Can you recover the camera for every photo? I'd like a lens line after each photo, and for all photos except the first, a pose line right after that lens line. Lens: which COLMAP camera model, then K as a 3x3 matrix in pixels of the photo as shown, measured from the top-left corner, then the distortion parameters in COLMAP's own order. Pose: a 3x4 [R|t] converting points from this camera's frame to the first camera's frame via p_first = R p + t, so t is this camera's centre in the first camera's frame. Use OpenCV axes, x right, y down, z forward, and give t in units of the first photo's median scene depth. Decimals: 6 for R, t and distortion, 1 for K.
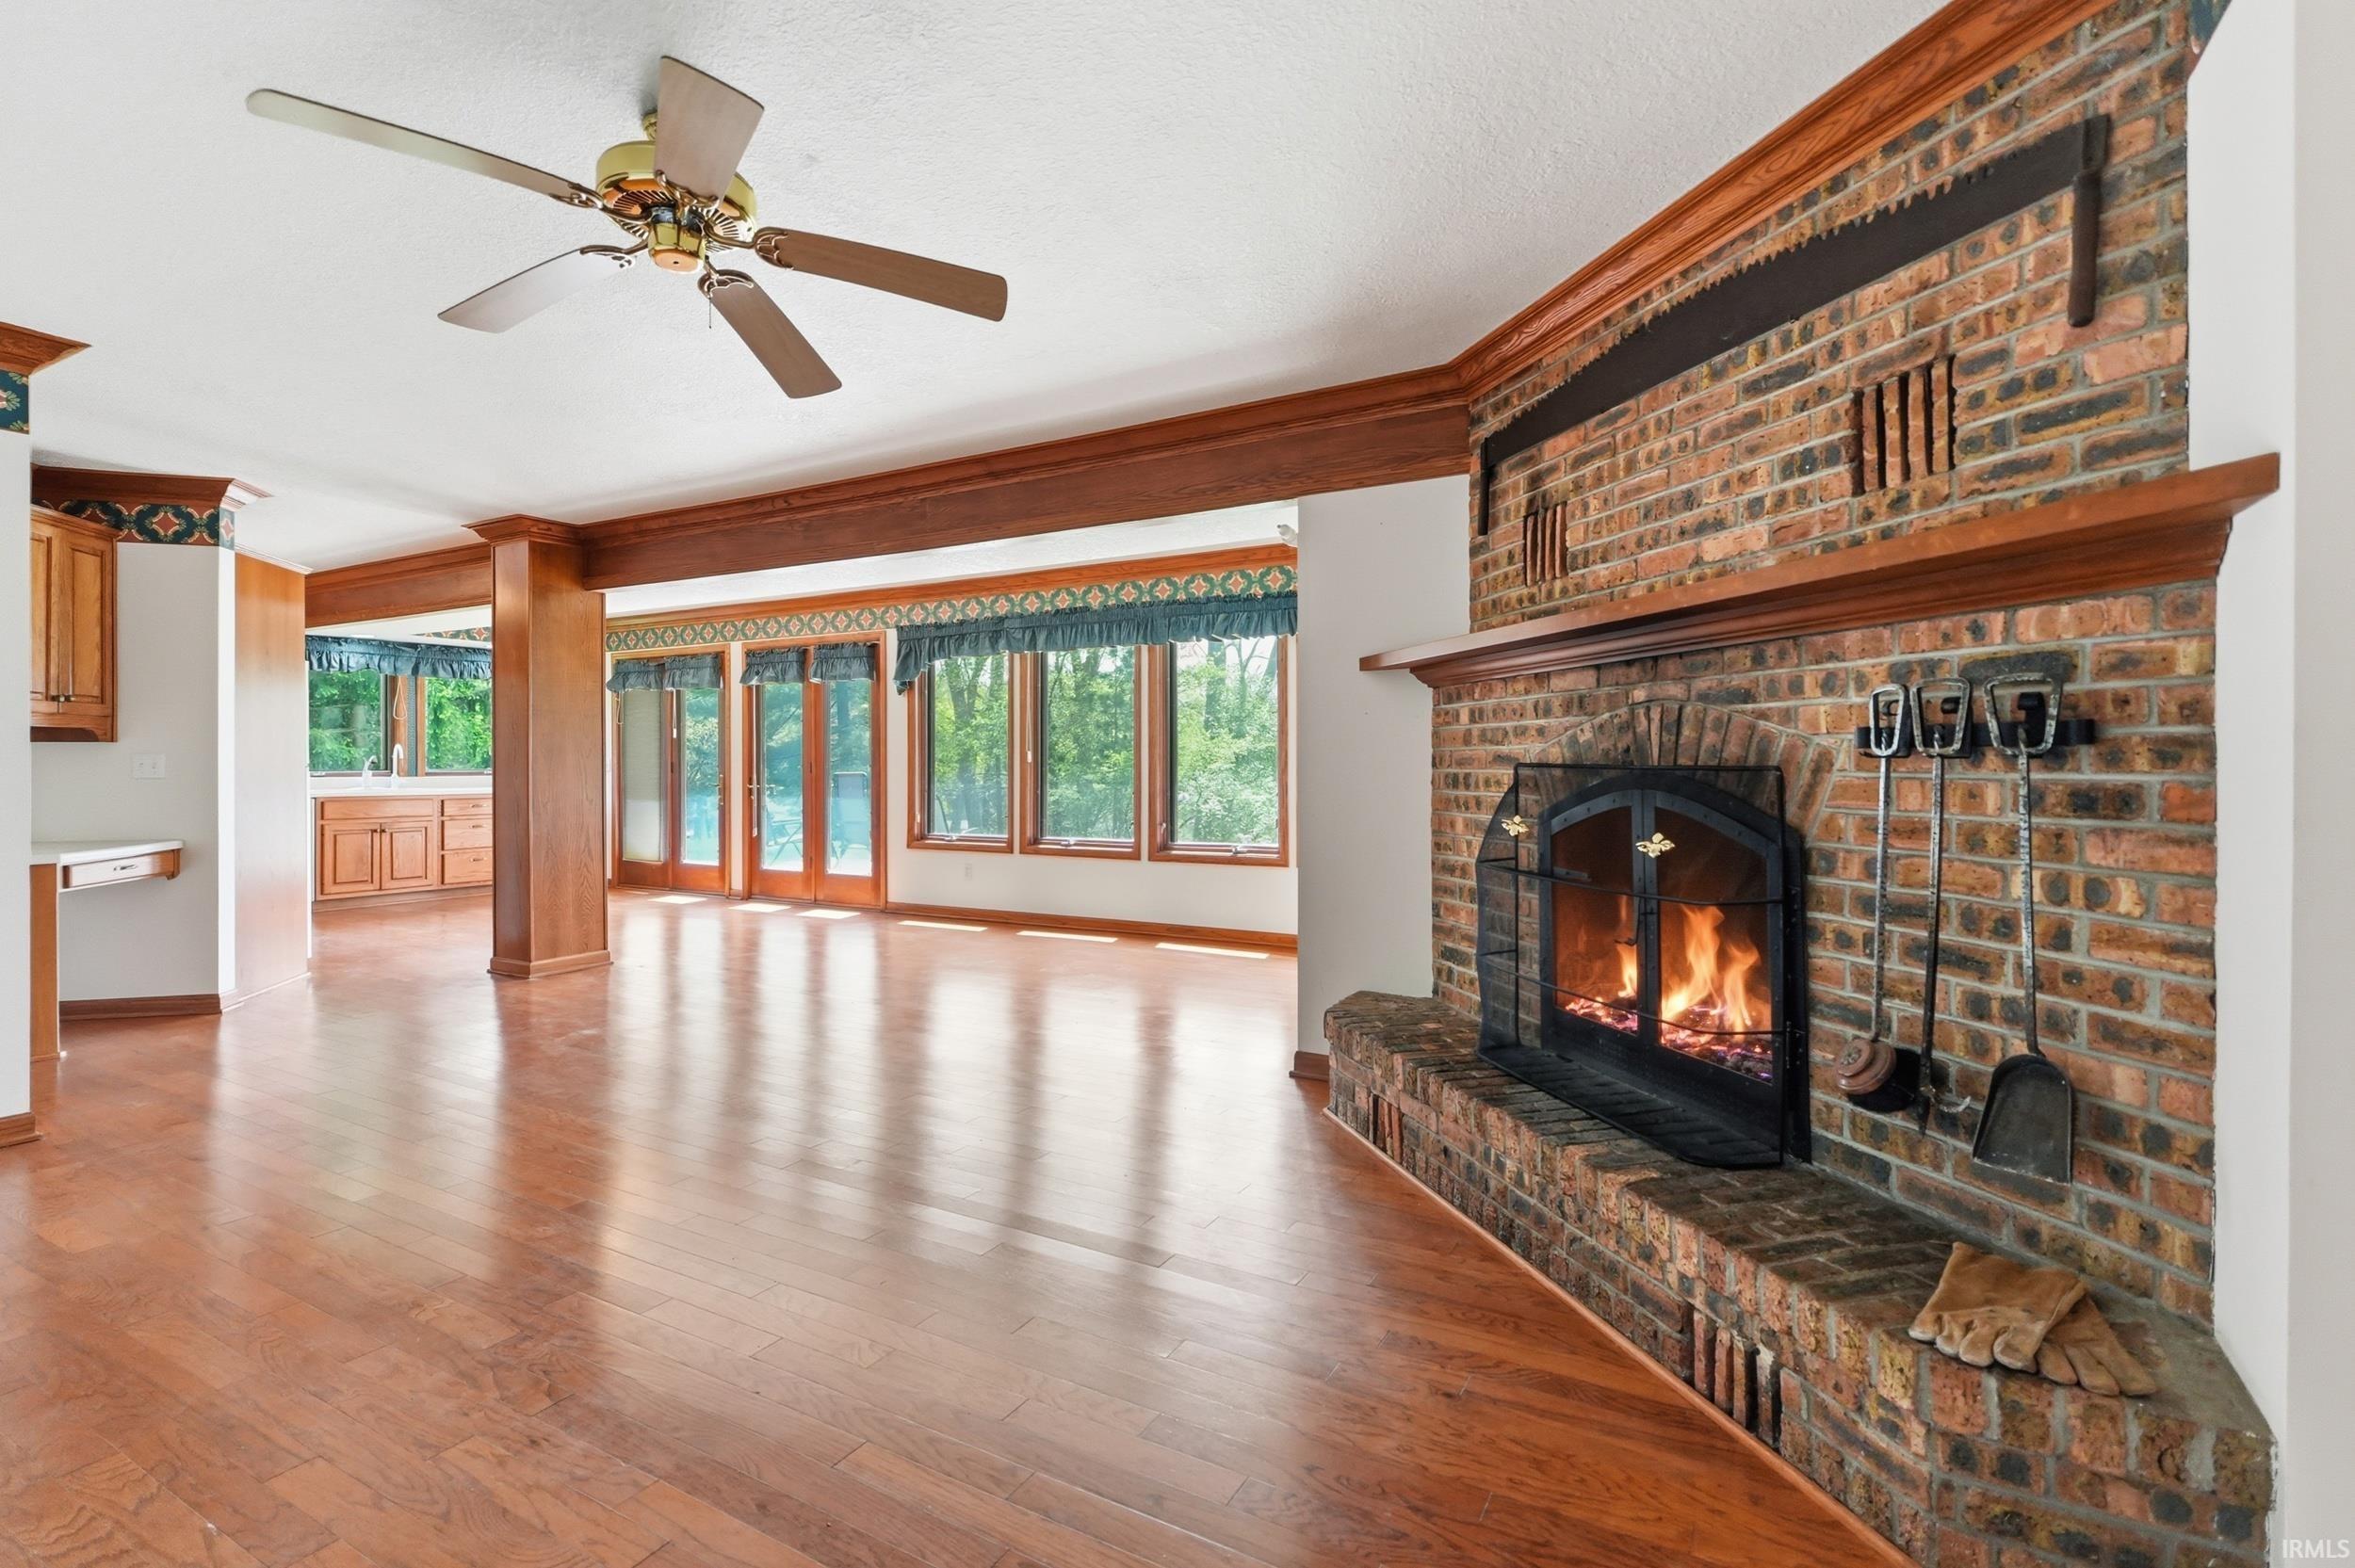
lens RADIAL K [[1083.6, 0, 1182.3], [0, 1083.6, 769.8], [0, 0, 1]] dist [-0.006299, -0.000408]
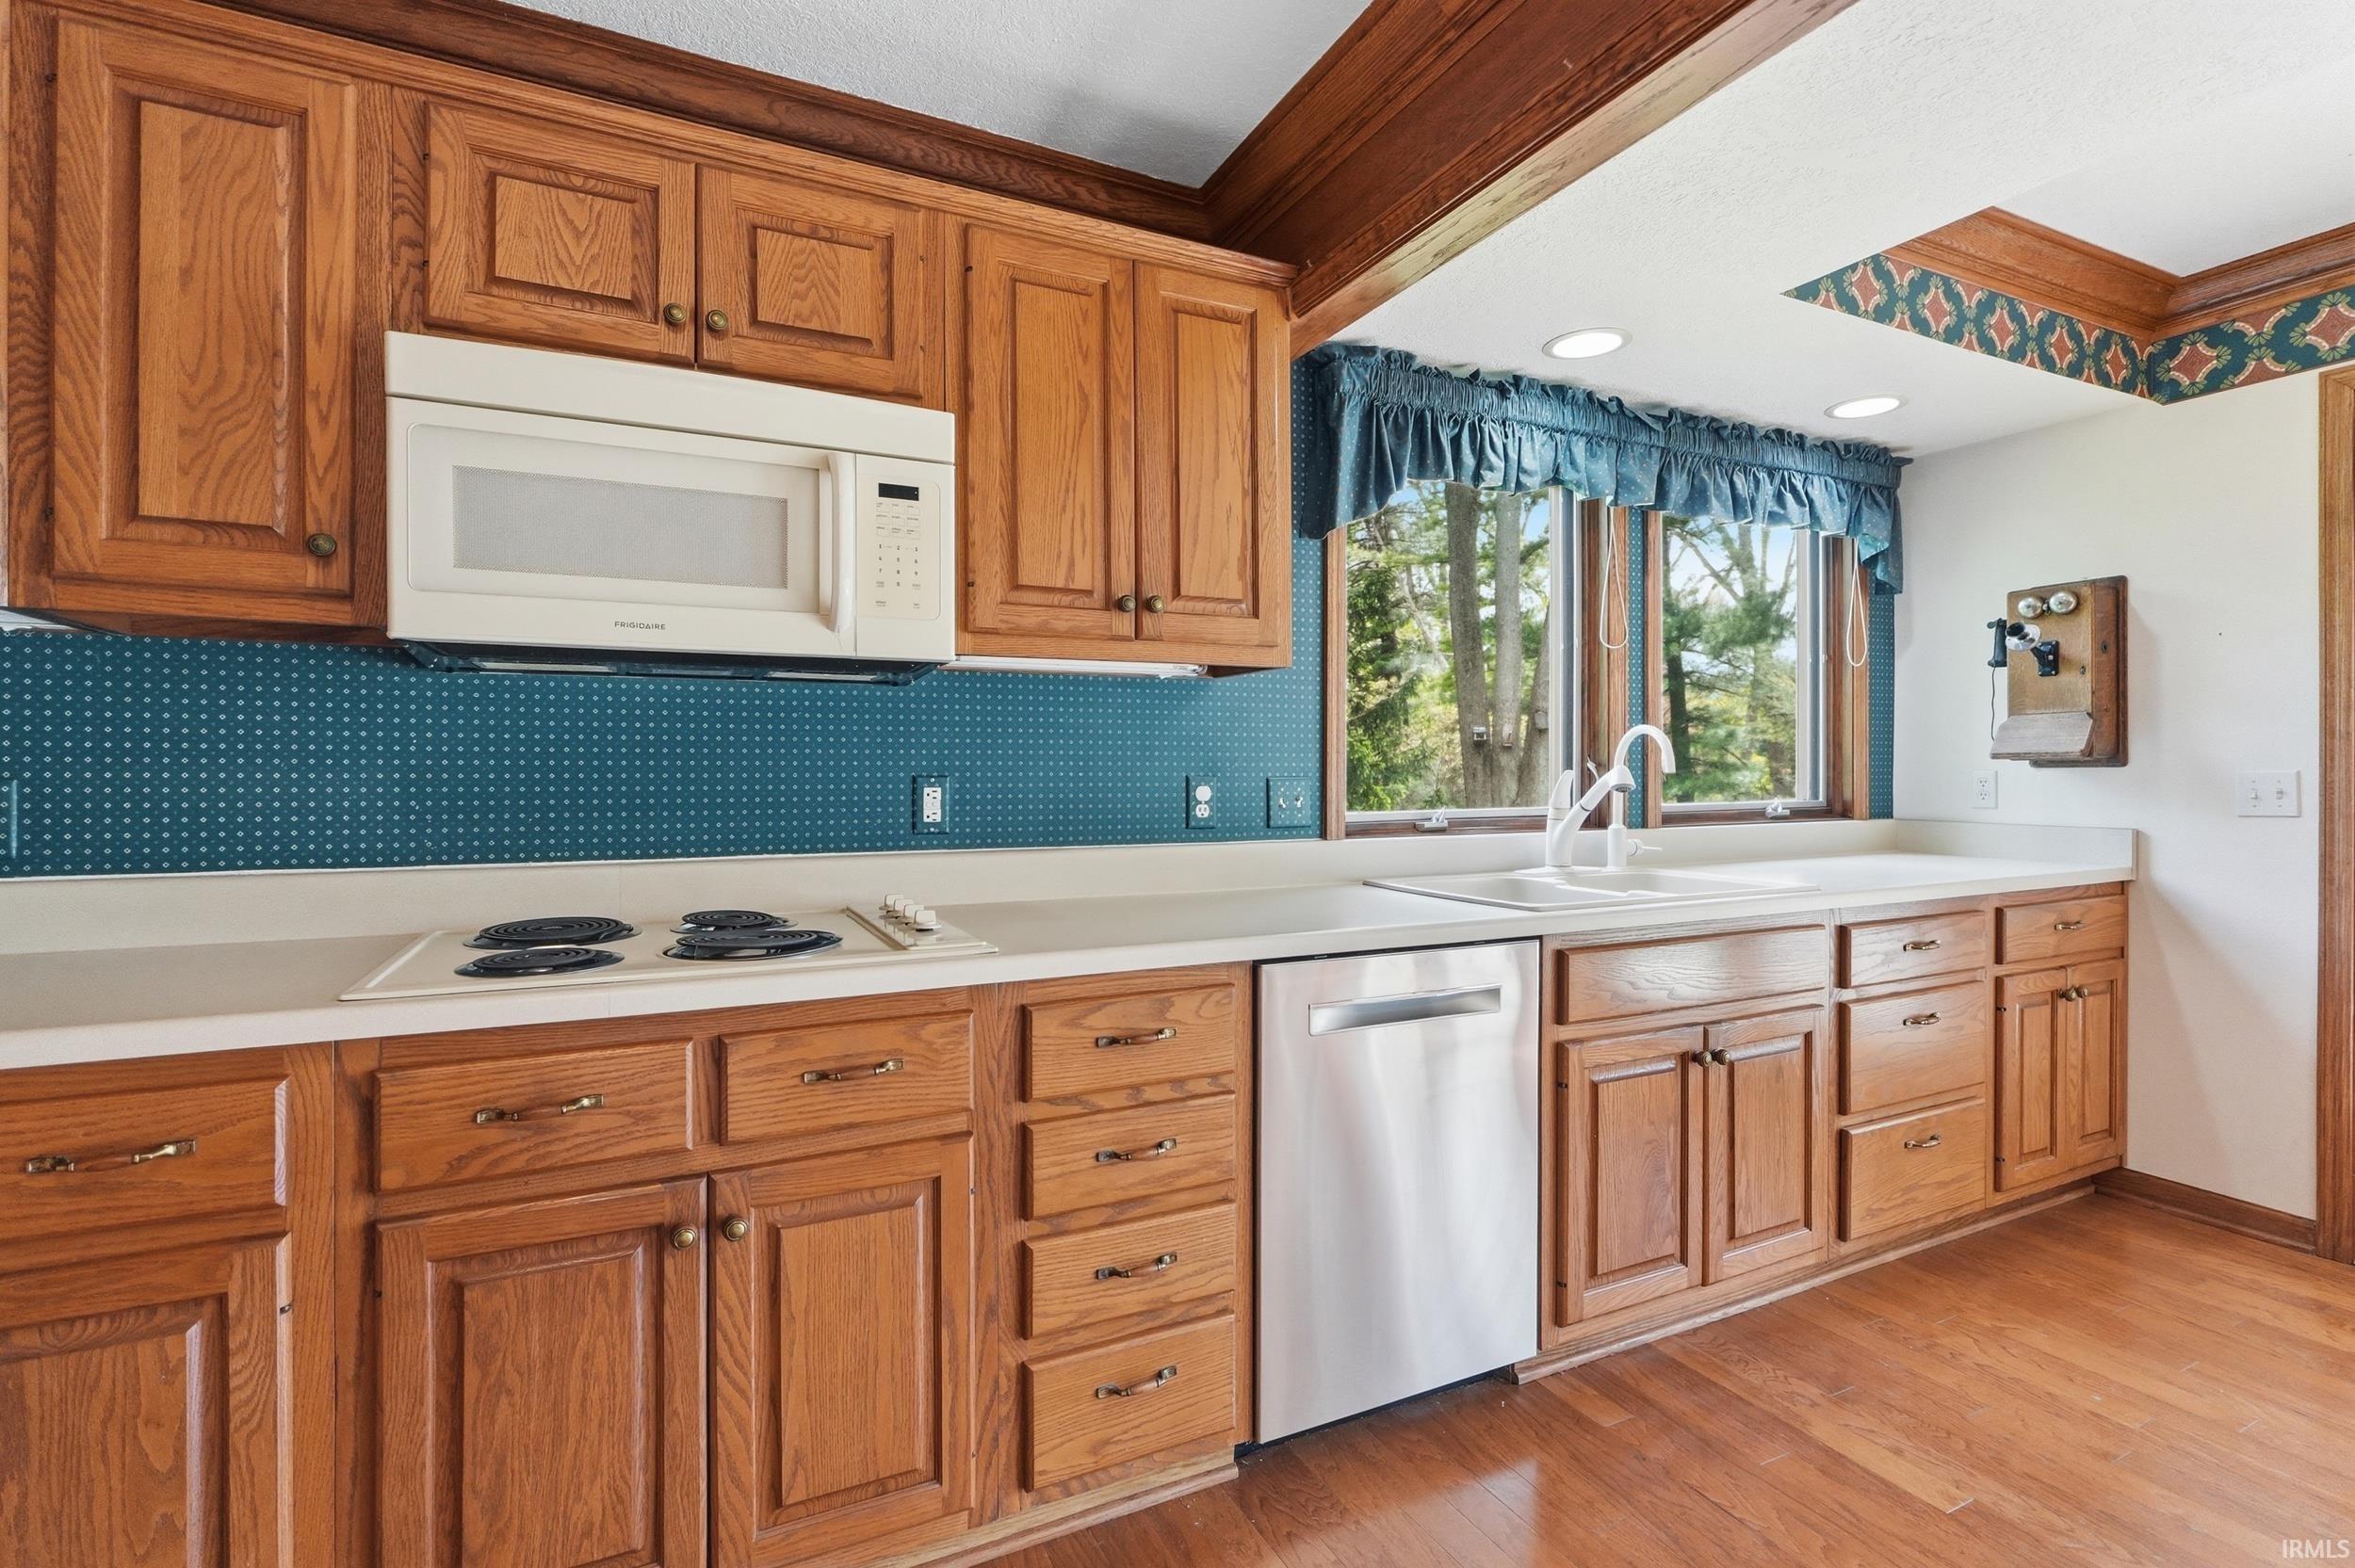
lens RADIAL K [[1083.6, 0, 1175.8], [0, 1083.6, 770.8], [0, 0, 1]] dist [-0.006299, -0.000408]
pose [[0.817705, -0.003485, -0.575627, -1.238207], [-0.001937, 0.999959, -0.008804, -0.015349], [0.575634, 0.008314, 0.817665, 1.273751]]
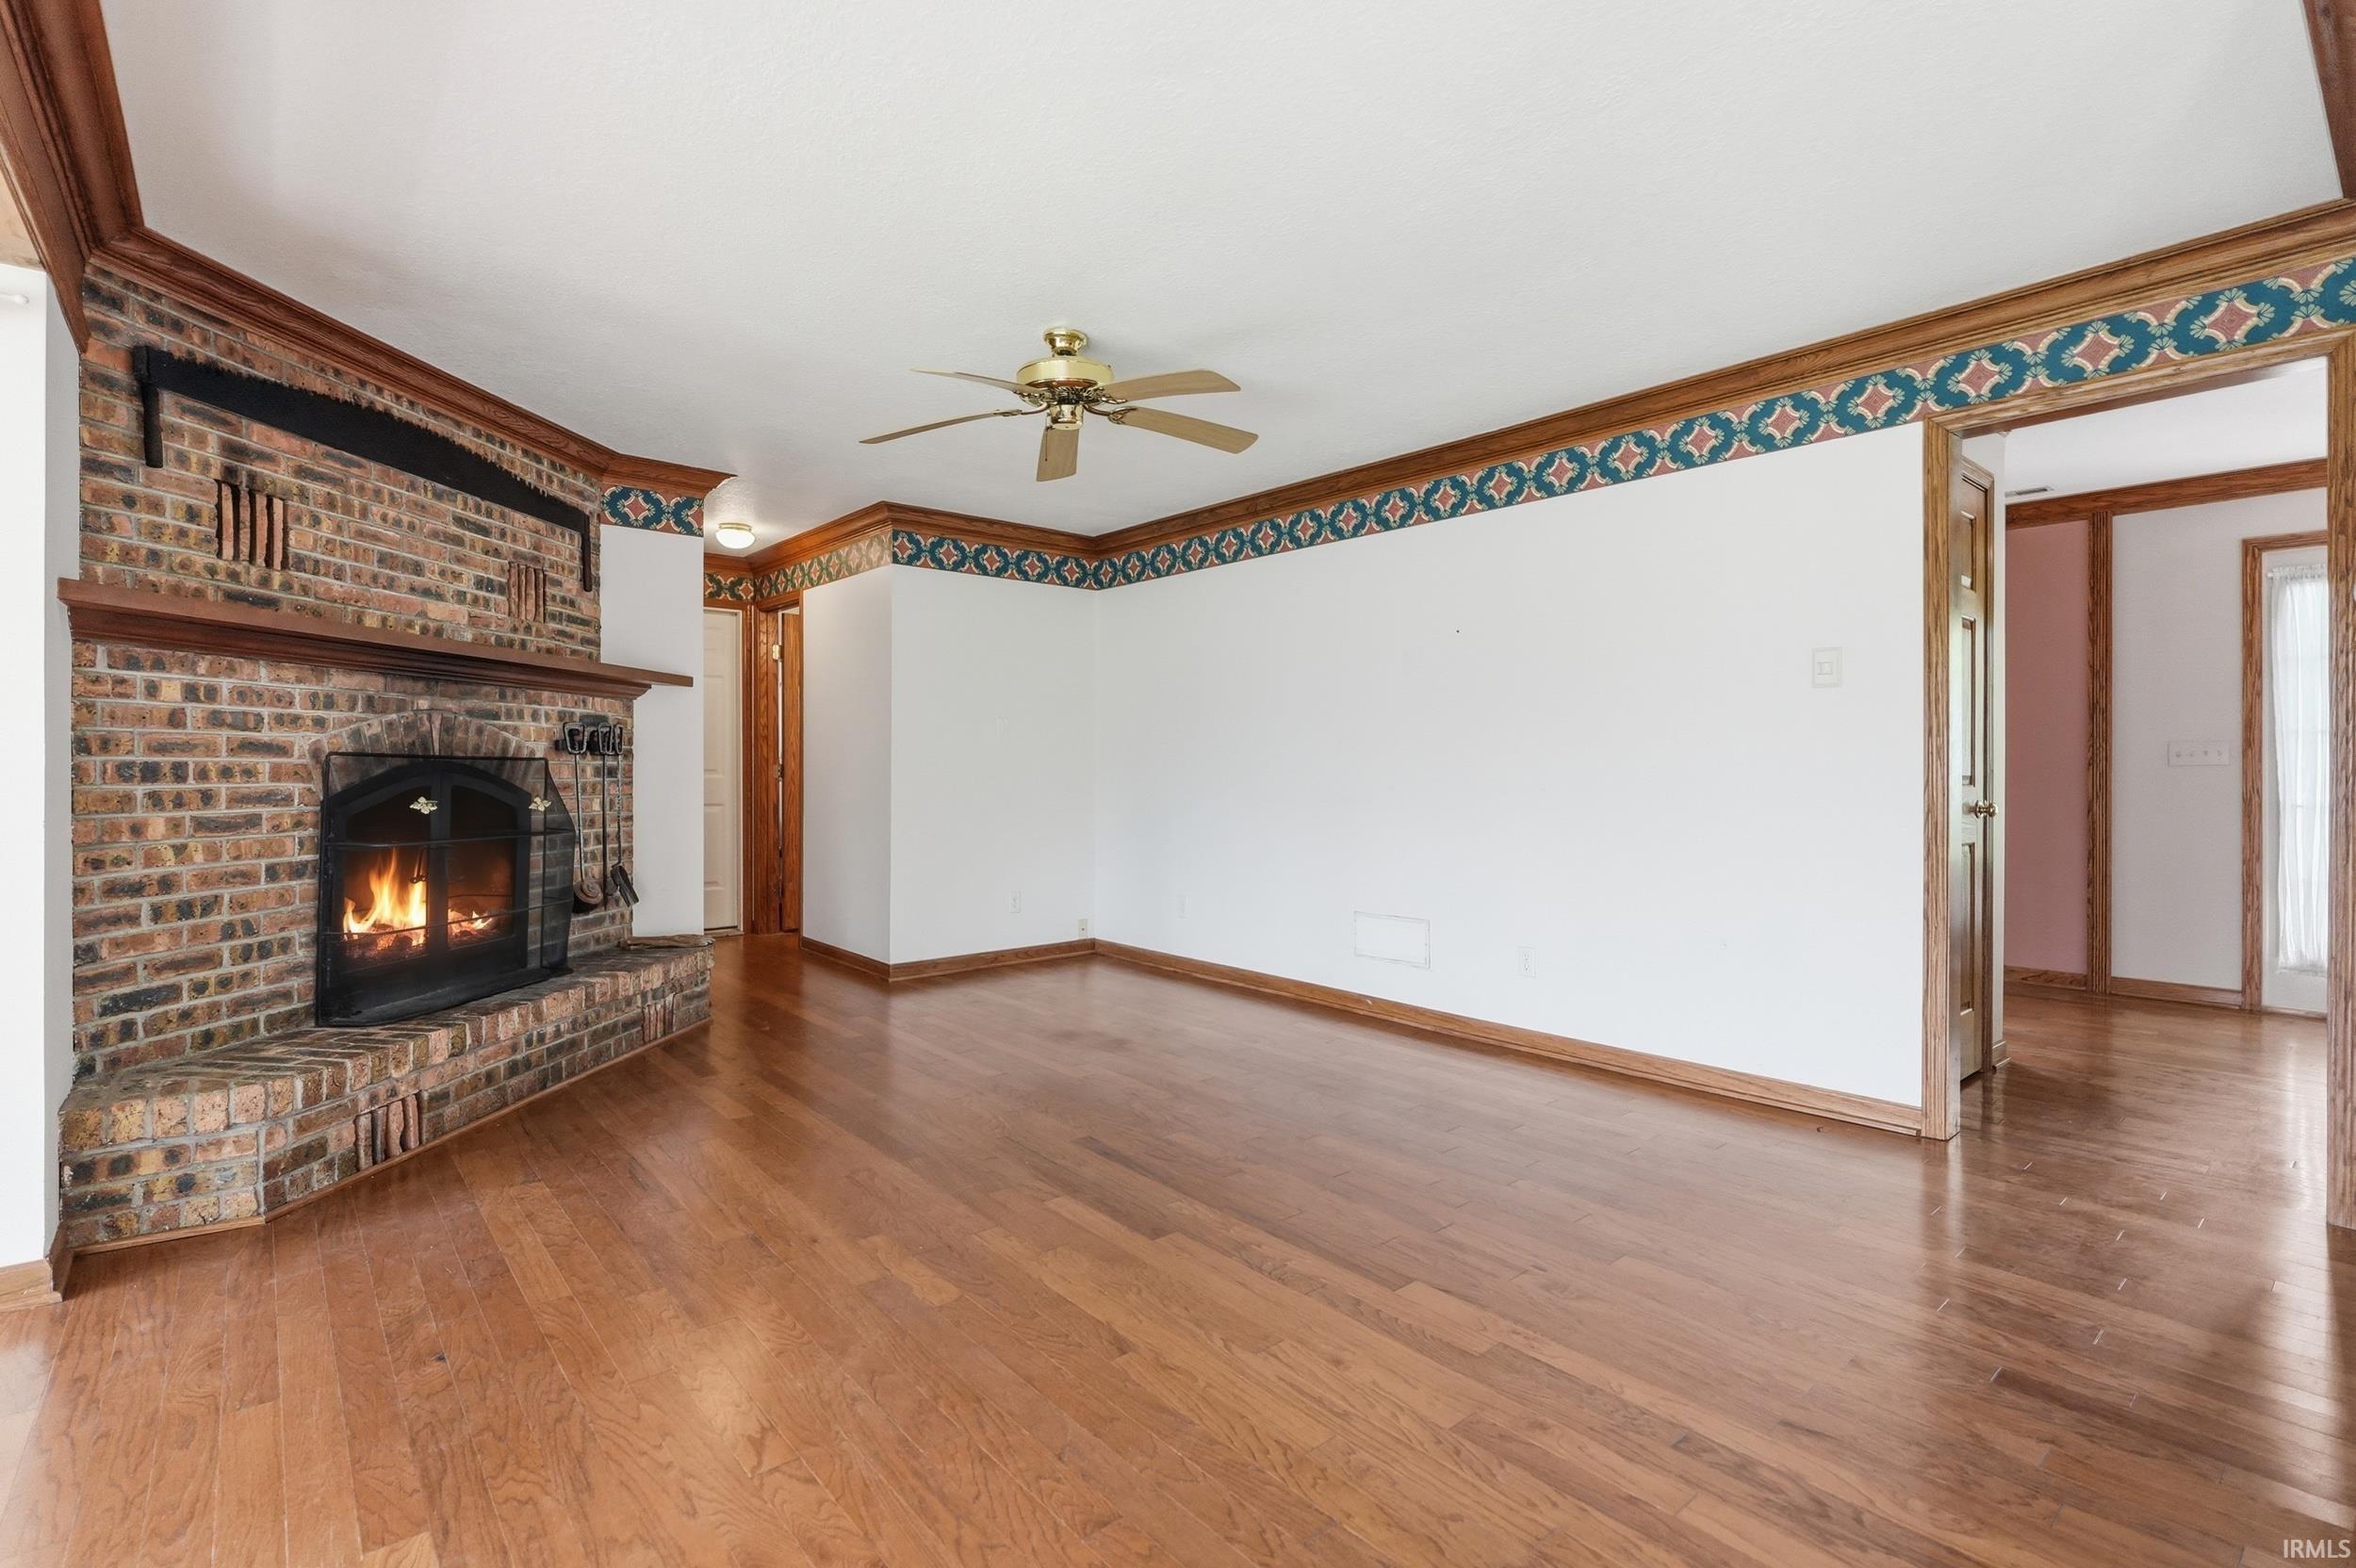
lens RADIAL K [[1084.2, 0, 1137.4], [0, 1084.2, 773.1], [0, 0, 1]] dist [-0.006299, -0.000408]
pose [[-0.924065, -0.002602, 0.382227, -0.520669], [0.000433, 0.999969, 0.007855, 0.004138], [-0.382236, 0.007424, -0.924035, 1.076615]]
